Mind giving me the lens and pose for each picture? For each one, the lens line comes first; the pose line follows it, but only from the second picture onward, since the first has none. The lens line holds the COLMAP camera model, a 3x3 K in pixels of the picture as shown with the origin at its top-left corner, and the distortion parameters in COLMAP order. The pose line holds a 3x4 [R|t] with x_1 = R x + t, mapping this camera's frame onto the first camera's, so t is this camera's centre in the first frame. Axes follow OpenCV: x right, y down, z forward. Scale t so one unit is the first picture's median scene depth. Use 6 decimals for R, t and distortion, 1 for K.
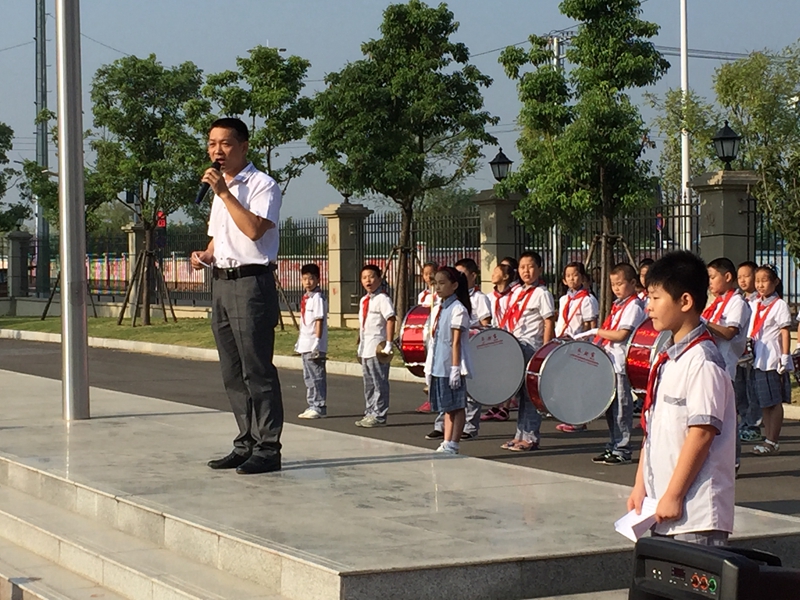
lens RADIAL K [[1911.8, 0, 400.0], [0, 1911.8, 300.0], [0, 0, 1]] dist [-0.007053, -0.078631]
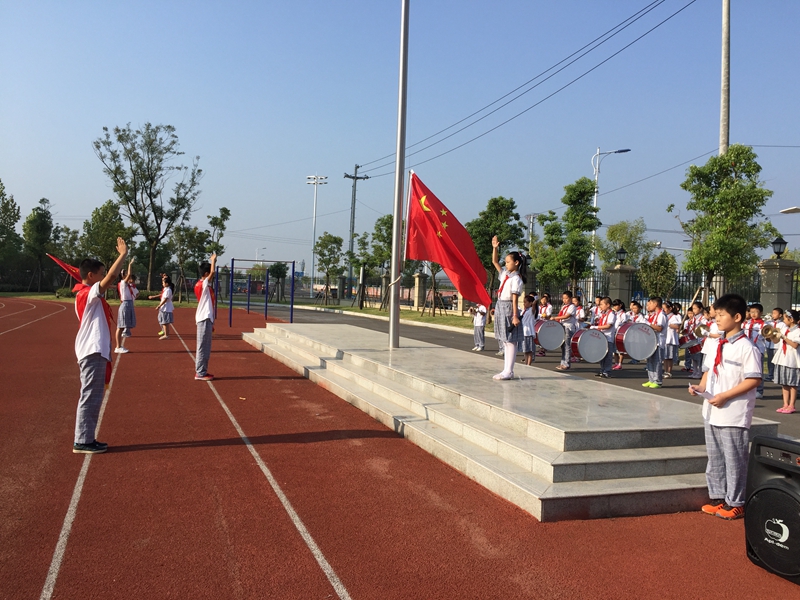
lens RADIAL K [[674.4, 0, 401.2], [0, 674.4, 297.5], [0, 0, 1]] dist [0.090797, -0.123563]
pose [[0.993720, 0.052484, -0.098821, -0.030629], [-0.053627, 0.998521, -0.008942, 0.001116], [0.098206, 0.014185, 0.995065, 0.040974]]
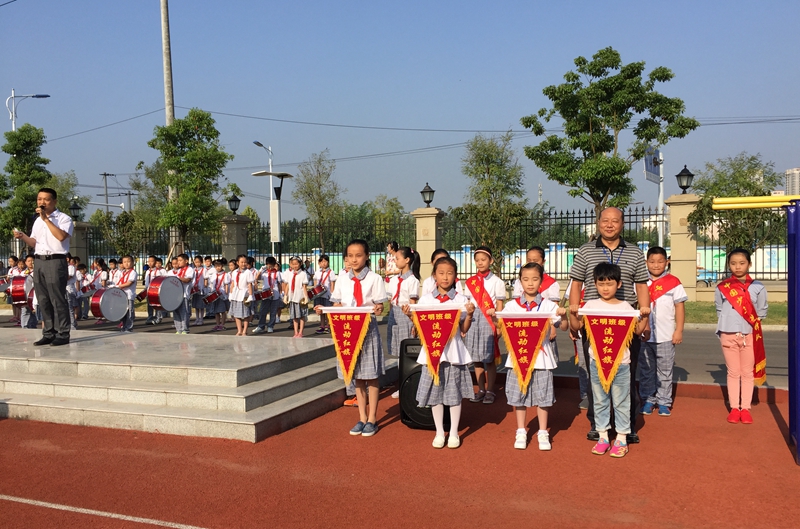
lens RADIAL K [[700.9, 0, 406.0], [0, 700.9, 273.2], [0, 0, 1]] dist [0.029751, -0.005880]
pose [[0.754095, -0.019507, 0.656475, -0.097022], [0.020790, 0.999767, 0.005826, 0.002637], [-0.656436, 0.009255, 0.754325, 0.029511]]
